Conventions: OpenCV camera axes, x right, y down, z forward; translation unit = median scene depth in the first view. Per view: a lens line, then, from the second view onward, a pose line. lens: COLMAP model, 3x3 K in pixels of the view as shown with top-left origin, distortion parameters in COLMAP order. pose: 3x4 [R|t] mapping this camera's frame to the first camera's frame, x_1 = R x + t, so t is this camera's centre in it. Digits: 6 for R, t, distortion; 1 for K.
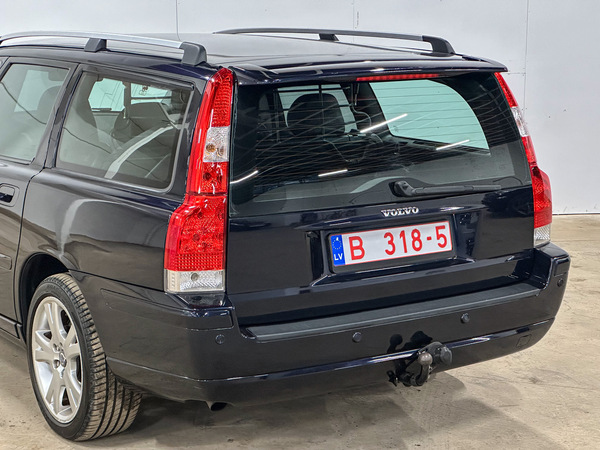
lens RADIAL K [[1345.5, 0, 300.0], [0, 1345.5, 225.0], [0, 0, 1]] dist [0.007194, 0.616394]
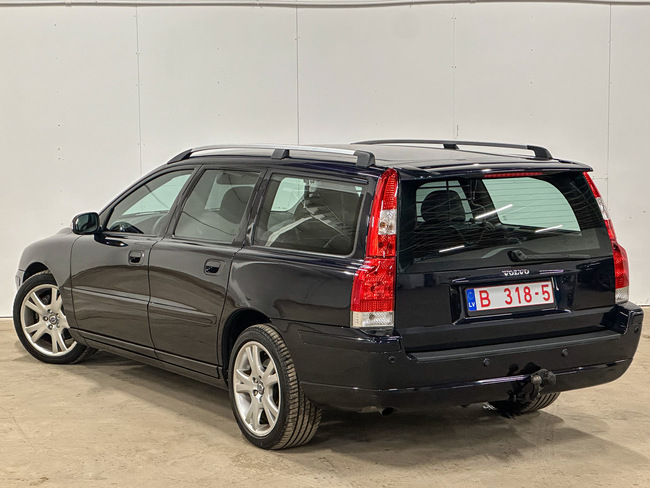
lens RADIAL K [[1627.7, 0, 325.0], [0, 1627.7, 244.0], [0, 0, 1]] dist [0.070636, 1.355762]
pose [[0.999938, -0.005939, -0.009452, -0.101066], [0.005171, 0.996838, -0.079298, 0.089162], [0.009893, 0.079244, 0.996806, -0.639082]]
